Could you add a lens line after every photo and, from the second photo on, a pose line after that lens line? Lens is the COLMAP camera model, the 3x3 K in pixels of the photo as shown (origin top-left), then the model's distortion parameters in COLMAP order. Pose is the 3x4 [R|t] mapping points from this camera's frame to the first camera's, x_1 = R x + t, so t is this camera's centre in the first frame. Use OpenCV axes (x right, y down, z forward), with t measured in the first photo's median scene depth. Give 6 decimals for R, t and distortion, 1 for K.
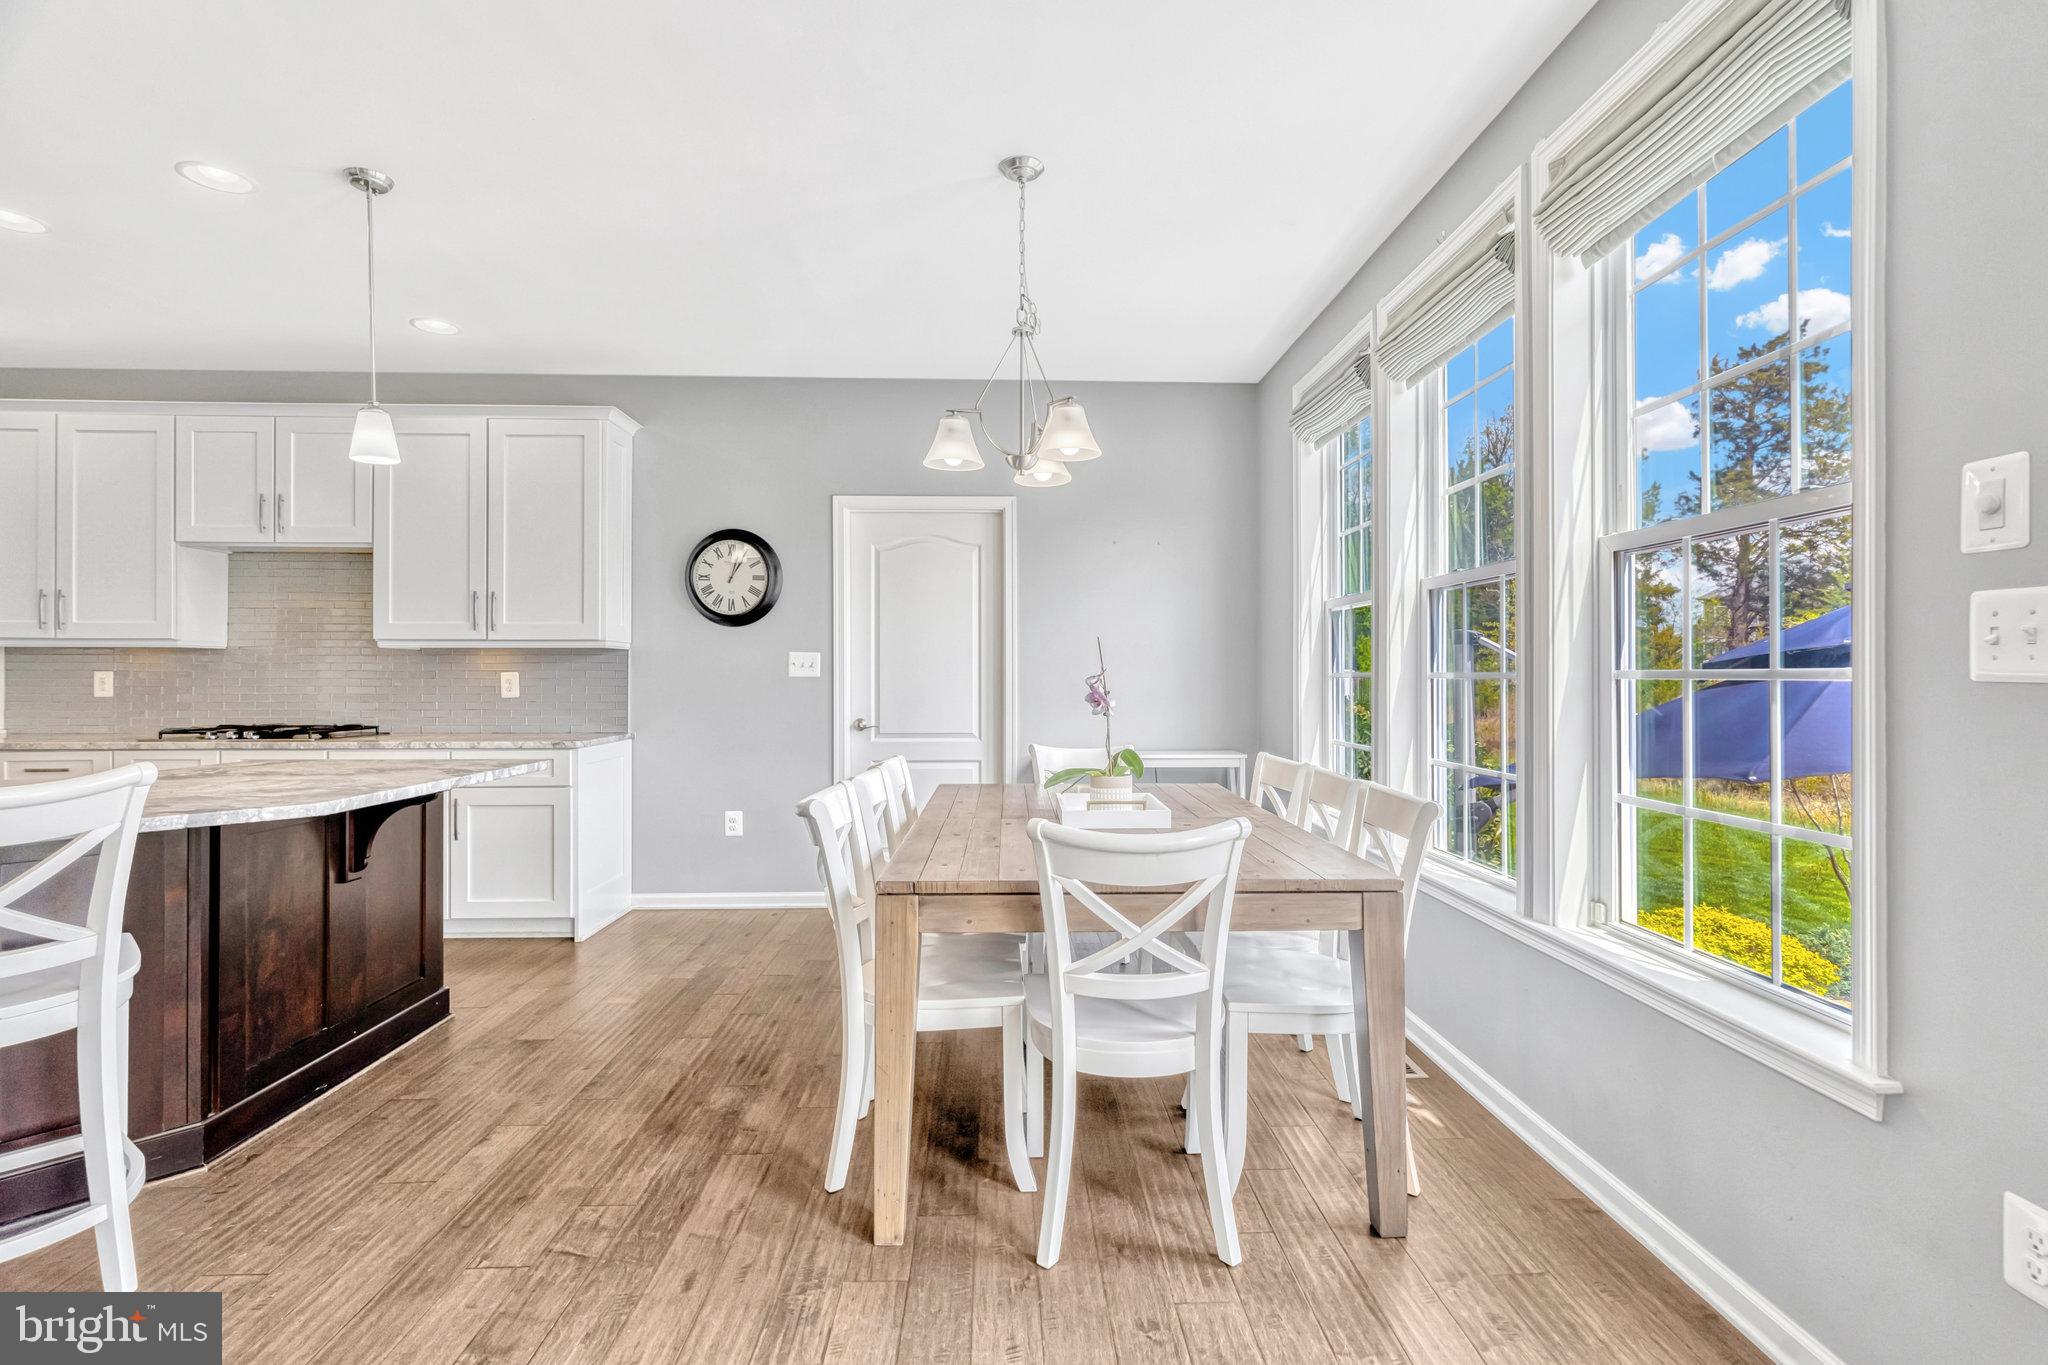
lens RADIAL K [[934.1, 0, 1022.8], [0, 934.1, 684.5], [0, 0, 1]] dist [-0.002891, 0.000171]
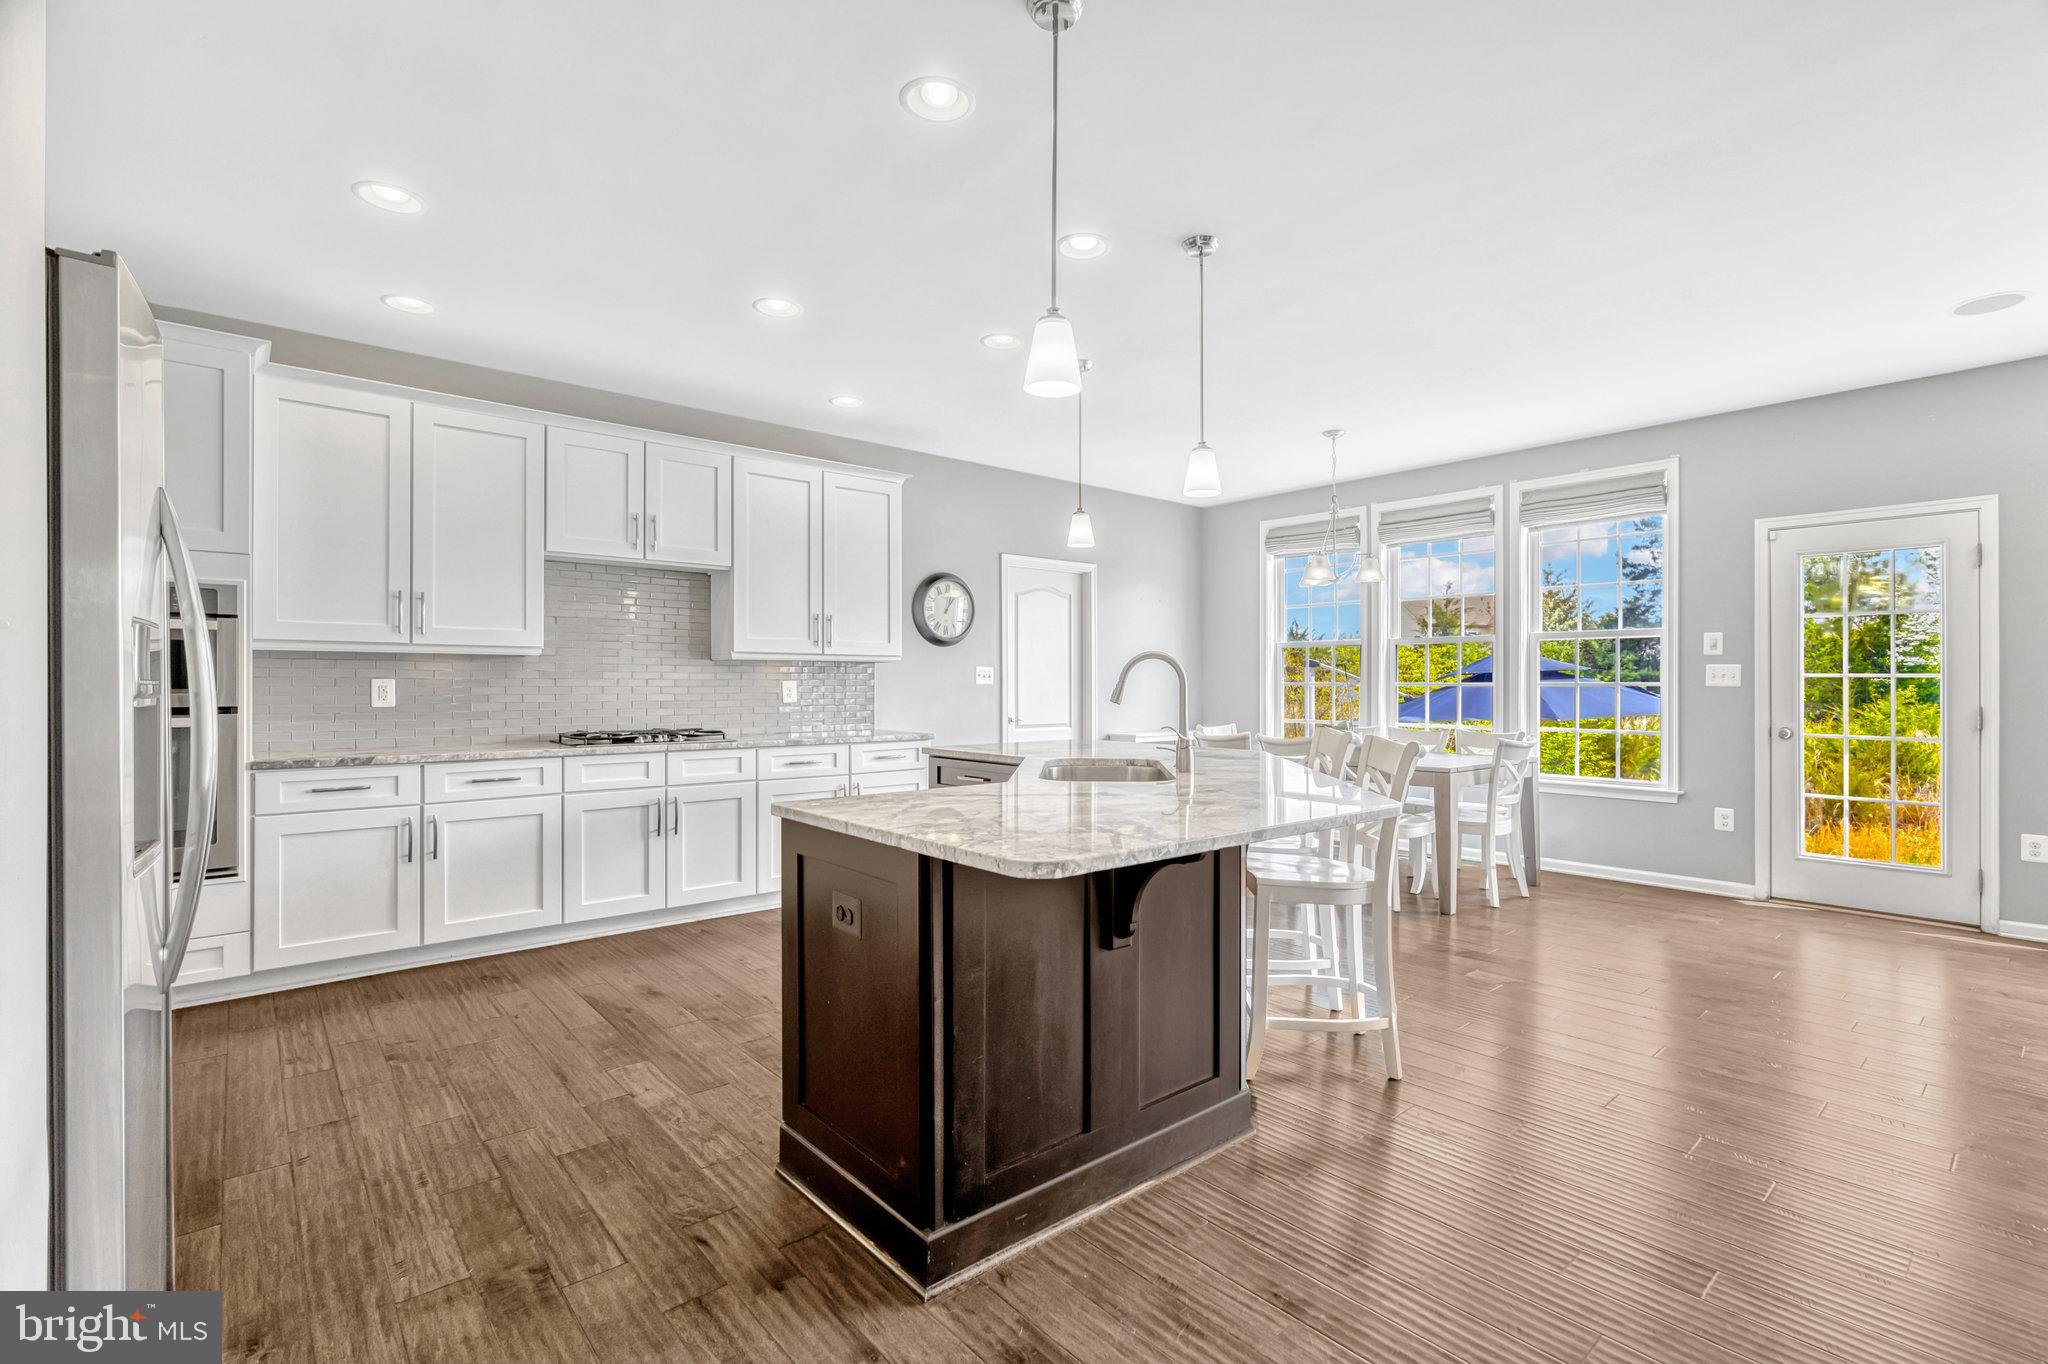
lens RADIAL K [[934.1, 0, 1003.6], [0, 934.1, 688.3], [0, 0, 1]] dist [-0.002891, 0.000171]
pose [[0.784868, -0.001854, 0.619660, -1.106580], [0.005234, 0.999980, -0.003639, 0.001571], [-0.619640, 0.006099, 0.784862, -0.087524]]
